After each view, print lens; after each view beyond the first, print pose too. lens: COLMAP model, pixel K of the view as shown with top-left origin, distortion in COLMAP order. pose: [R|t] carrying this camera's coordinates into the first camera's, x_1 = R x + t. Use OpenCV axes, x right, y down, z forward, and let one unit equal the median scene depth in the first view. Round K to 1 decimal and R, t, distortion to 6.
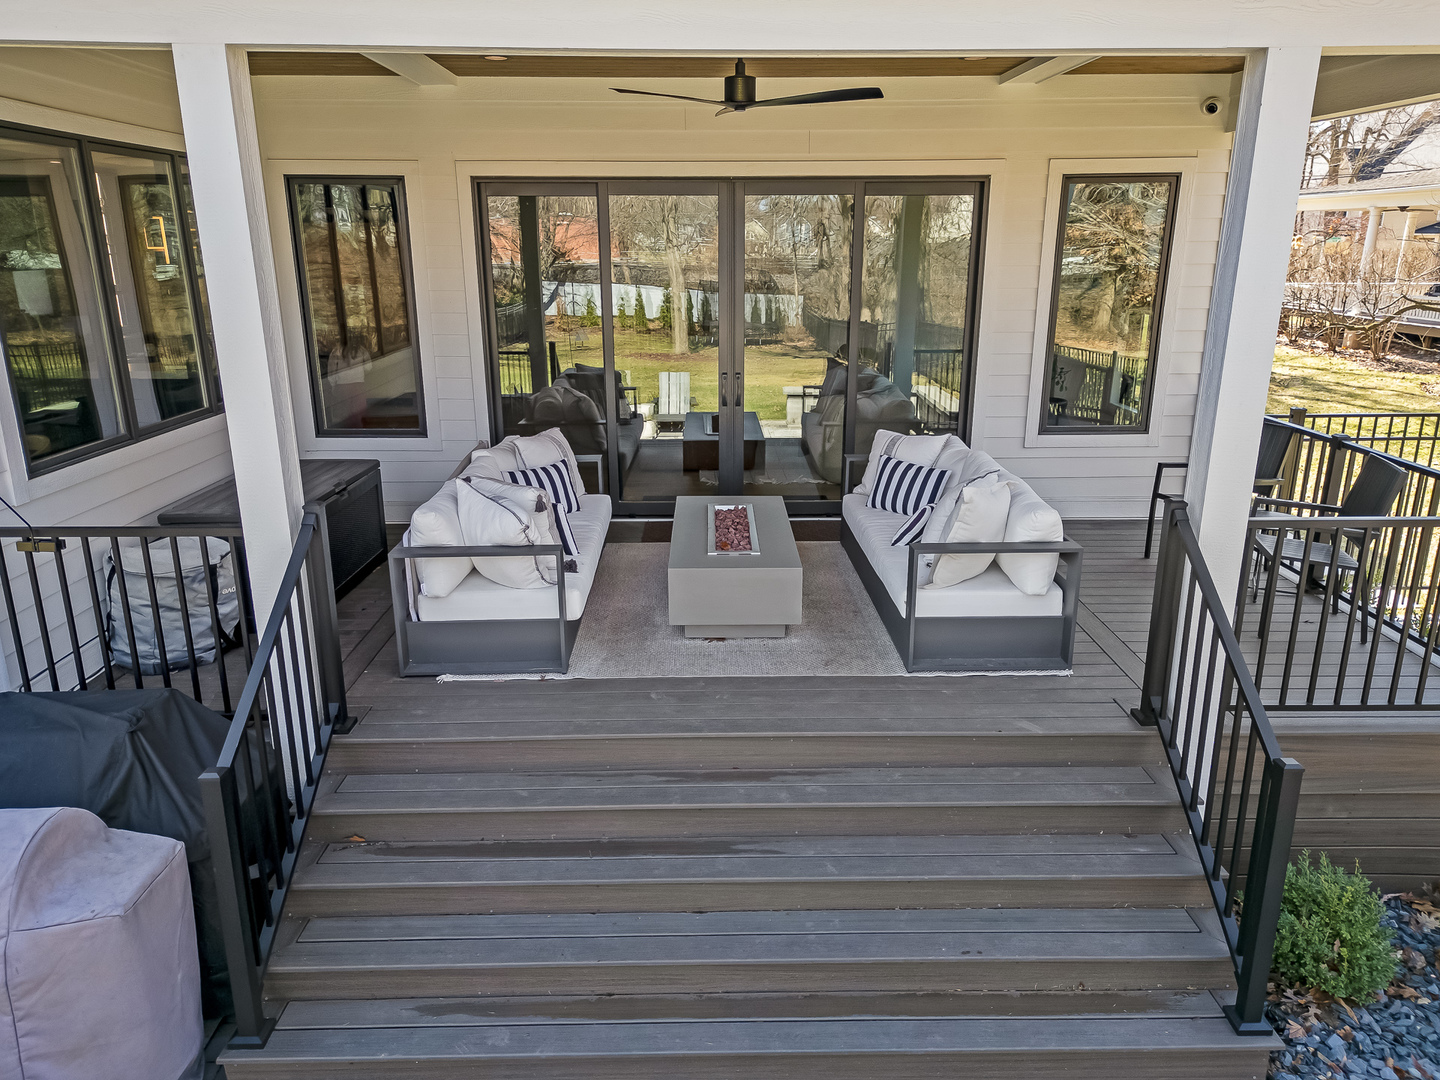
lens RADIAL K [[1011.2, 0, 714.4], [0, 1011.2, 539.4], [0, 0, 1]] dist [0.066426, -0.062401]
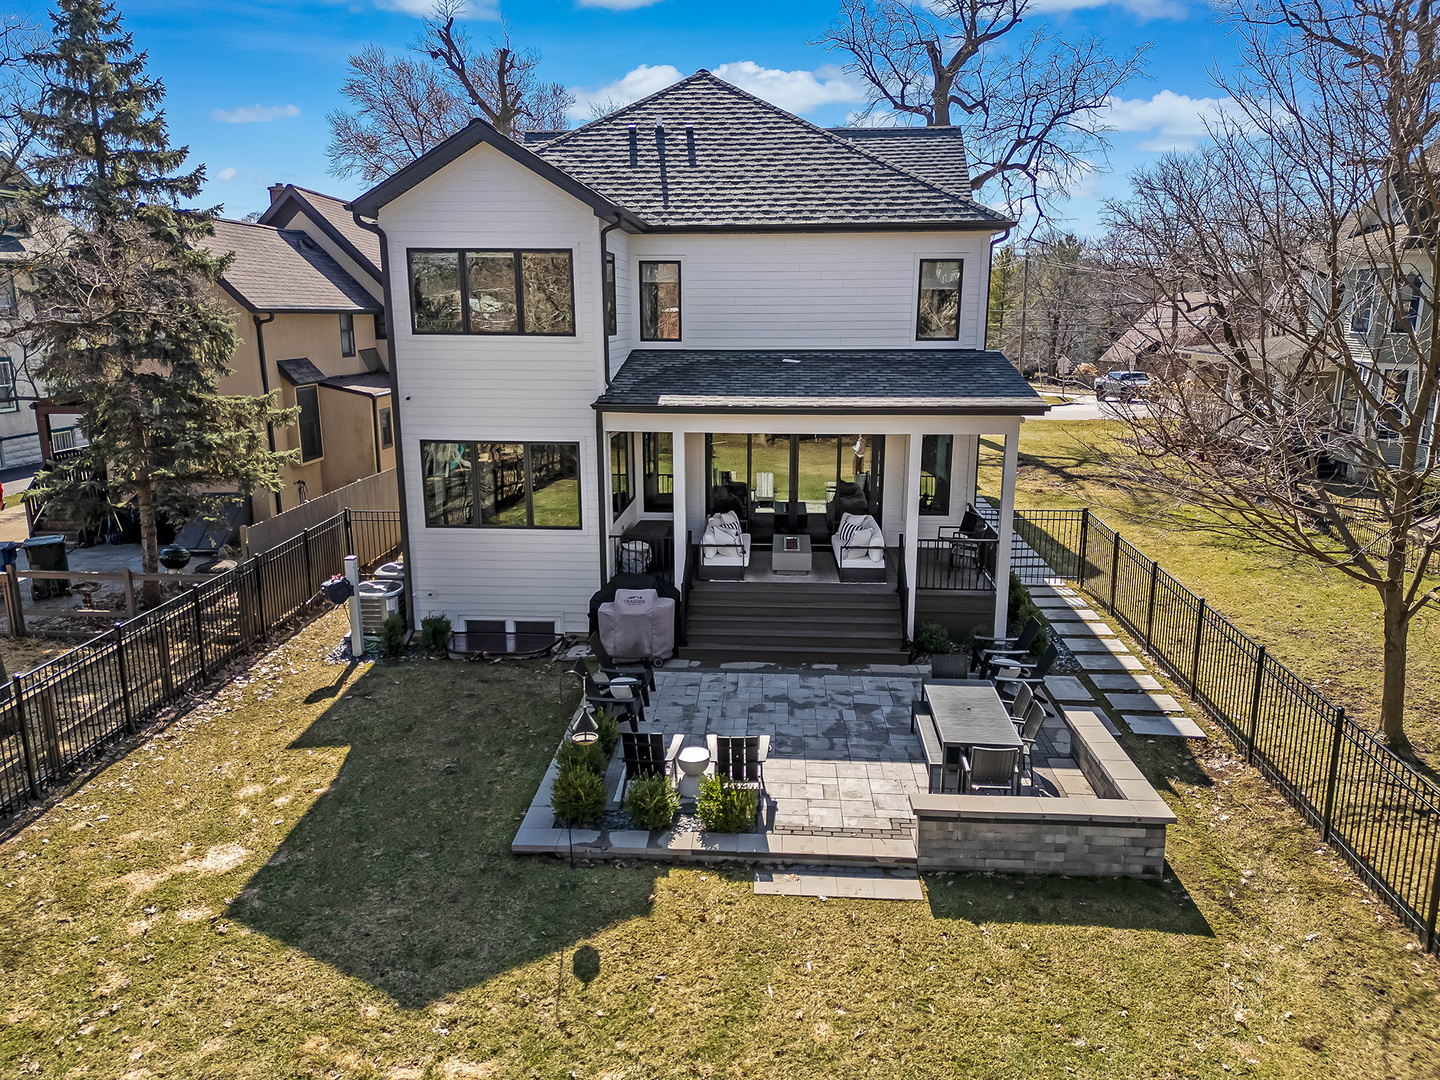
lens RADIAL K [[1011.2, 0, 714.4], [0, 1011.2, 539.4], [0, 0, 1]] dist [0.066426, -0.062401]
pose [[0.997612, 0.017804, -0.066732, -0.014400], [-0.021755, 0.998023, -0.058962, 0.188026], [0.065550, 0.060273, 0.996027, -2.427448]]
